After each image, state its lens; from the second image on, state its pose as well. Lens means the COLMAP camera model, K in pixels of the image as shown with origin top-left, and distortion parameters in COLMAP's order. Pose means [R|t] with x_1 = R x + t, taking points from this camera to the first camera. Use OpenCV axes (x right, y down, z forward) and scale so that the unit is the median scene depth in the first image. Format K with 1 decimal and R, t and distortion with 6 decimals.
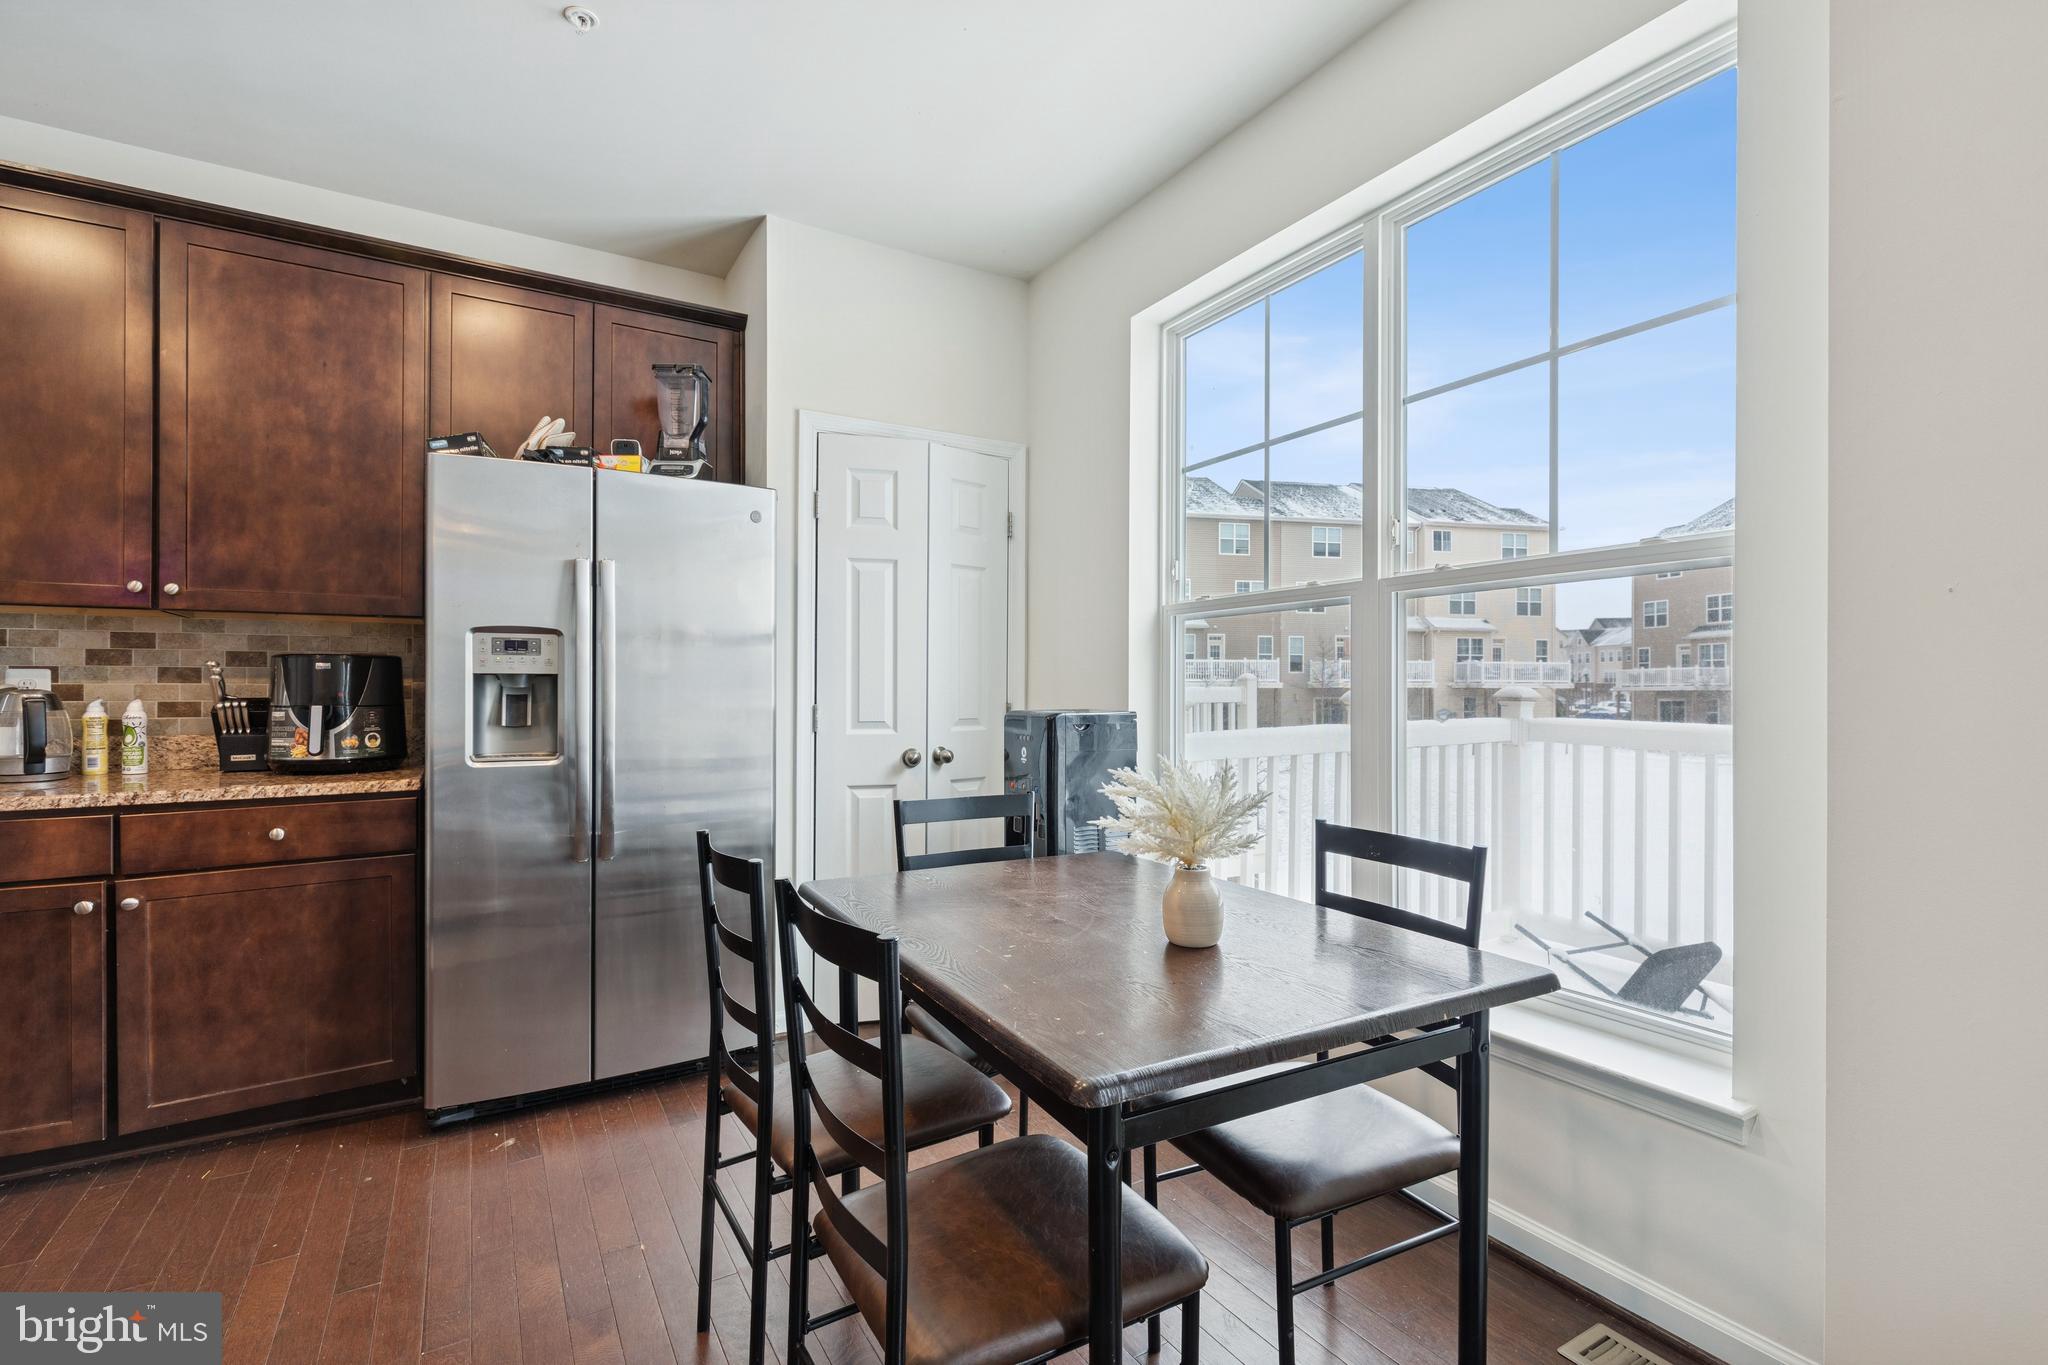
lens RADIAL K [[933.5, 0, 1025.9], [0, 933.5, 681.8], [0, 0, 1]] dist [0.009549, -0.001050]
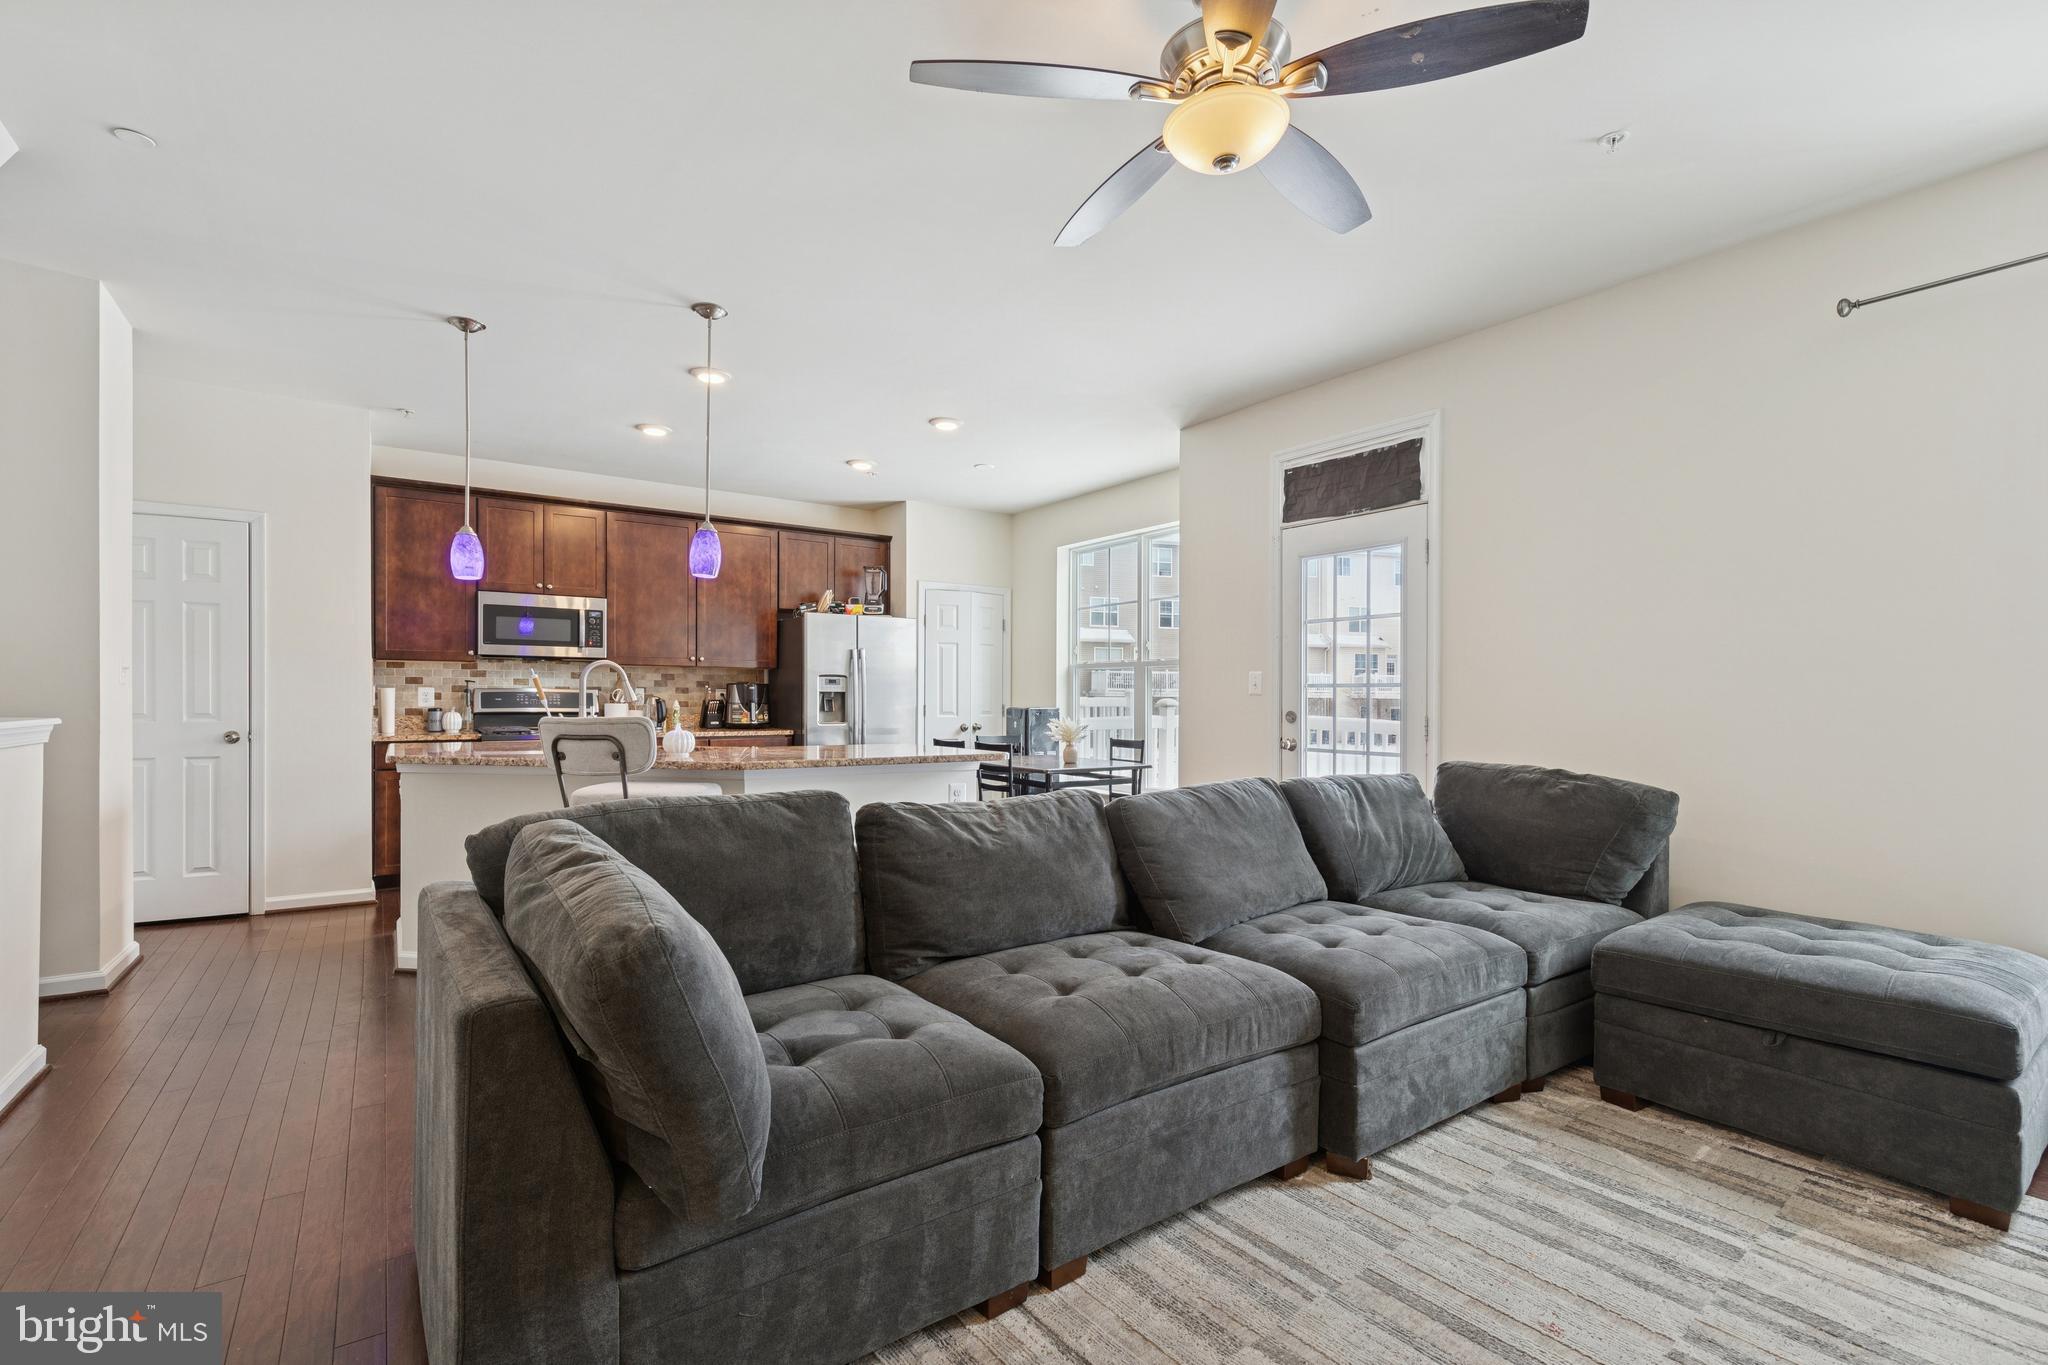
lens RADIAL K [[933.5, 0, 1034.2], [0, 933.5, 696.3], [0, 0, 1]] dist [0.009549, -0.001050]
pose [[0.996713, 0.007315, 0.080678, -0.163301], [-0.007909, 0.999944, 0.007045, -0.018281], [-0.080622, -0.007659, 0.996715, -1.636337]]
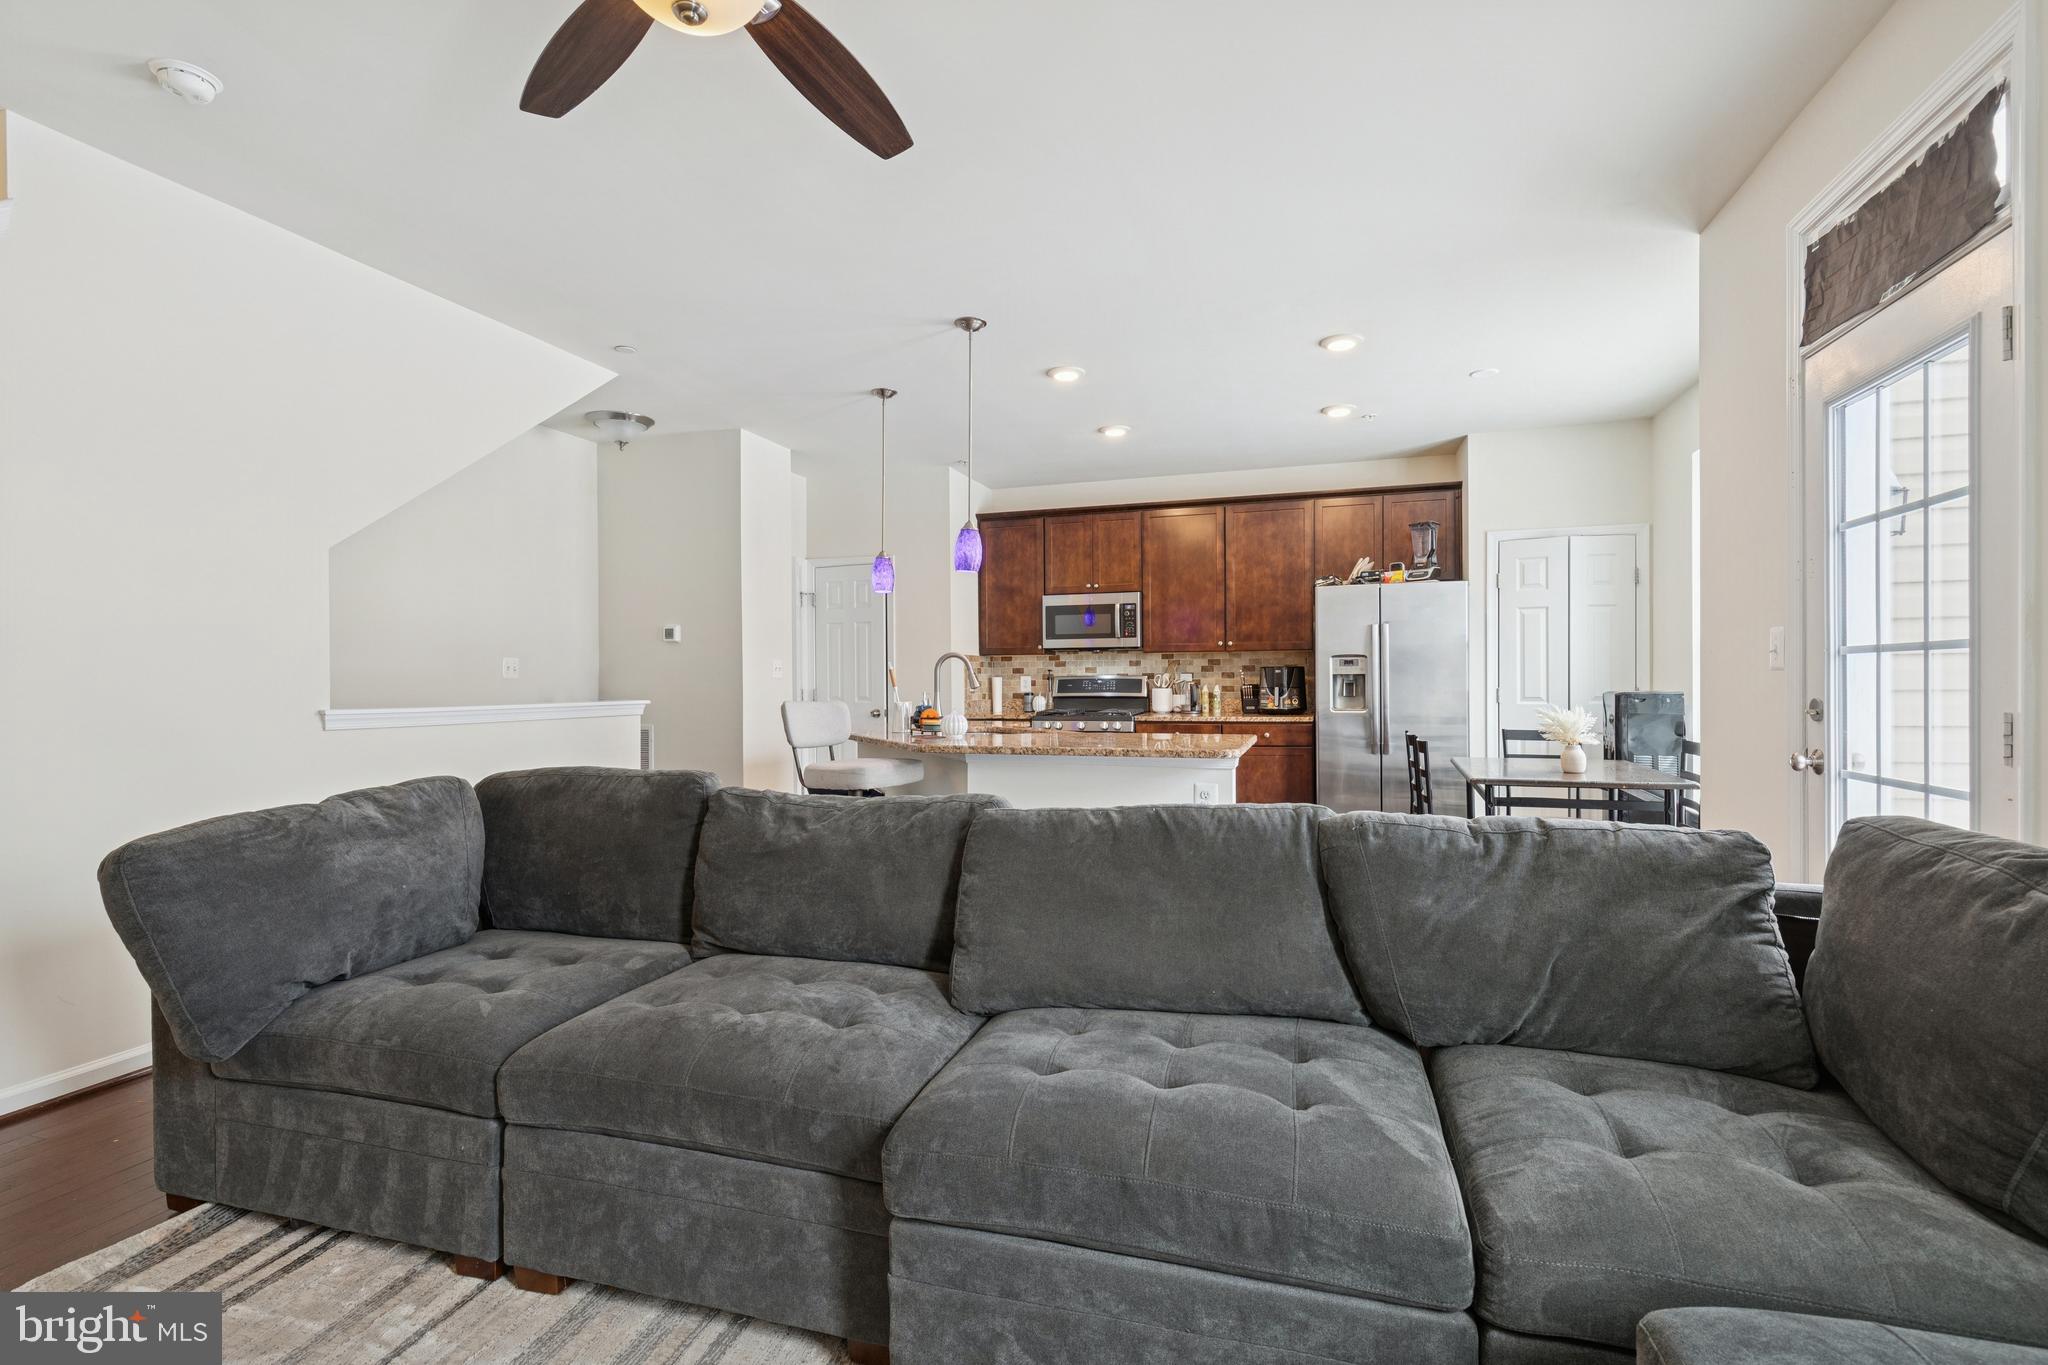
lens RADIAL K [[933.5, 0, 1020.2], [0, 933.5, 684.7], [0, 0, 1]] dist [0.009549, -0.001050]
pose [[0.661798, -0.000764, -0.749682, 0.646080], [0.013124, 0.999858, 0.010566, -0.016414], [0.749567, -0.016832, 0.661714, -1.134029]]
